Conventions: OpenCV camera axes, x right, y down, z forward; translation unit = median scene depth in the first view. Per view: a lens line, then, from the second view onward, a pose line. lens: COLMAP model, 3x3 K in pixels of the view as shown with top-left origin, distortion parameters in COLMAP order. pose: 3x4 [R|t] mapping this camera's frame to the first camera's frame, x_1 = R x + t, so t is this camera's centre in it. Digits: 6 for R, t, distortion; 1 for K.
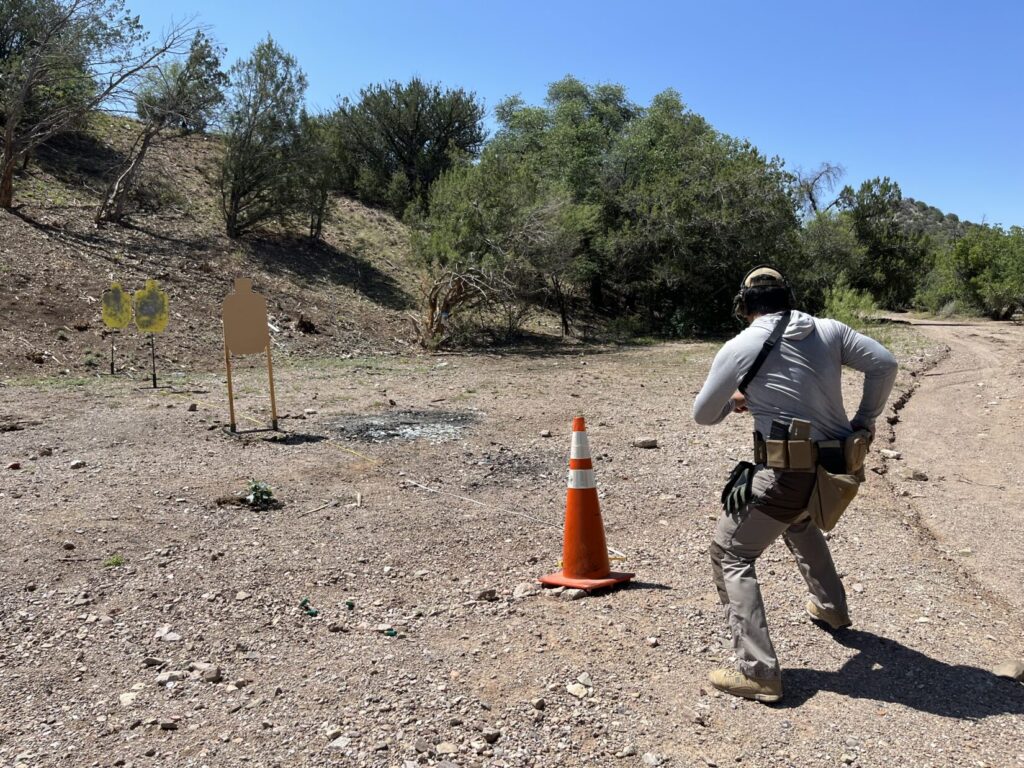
lens RADIAL K [[763.9, 0, 485.4], [0, 763.9, 377.5], [0, 0, 1]] dist [0.086507, -0.095211]
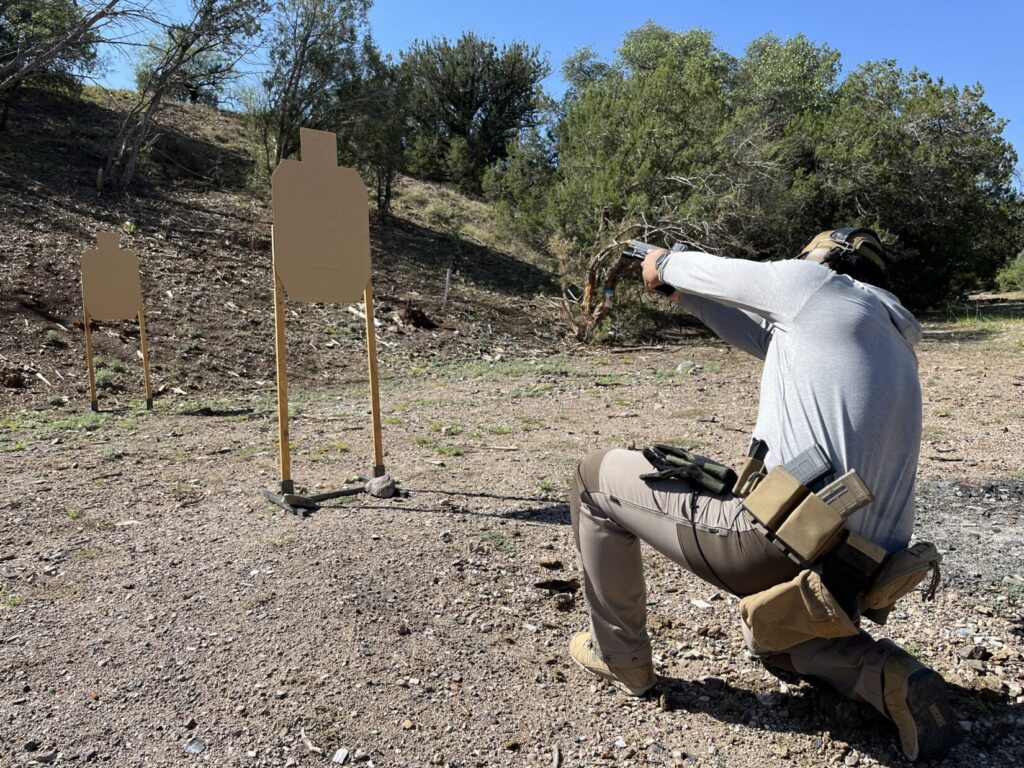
lens RADIAL K [[763.9, 0, 485.4], [0, 763.9, 377.5], [0, 0, 1]] dist [0.086507, -0.095211]
pose [[0.999441, -0.033418, 0.001265, -0.172182], [0.033426, 0.999418, -0.006787, -0.007196], [-0.001037, 0.006826, 0.999976, 0.321583]]
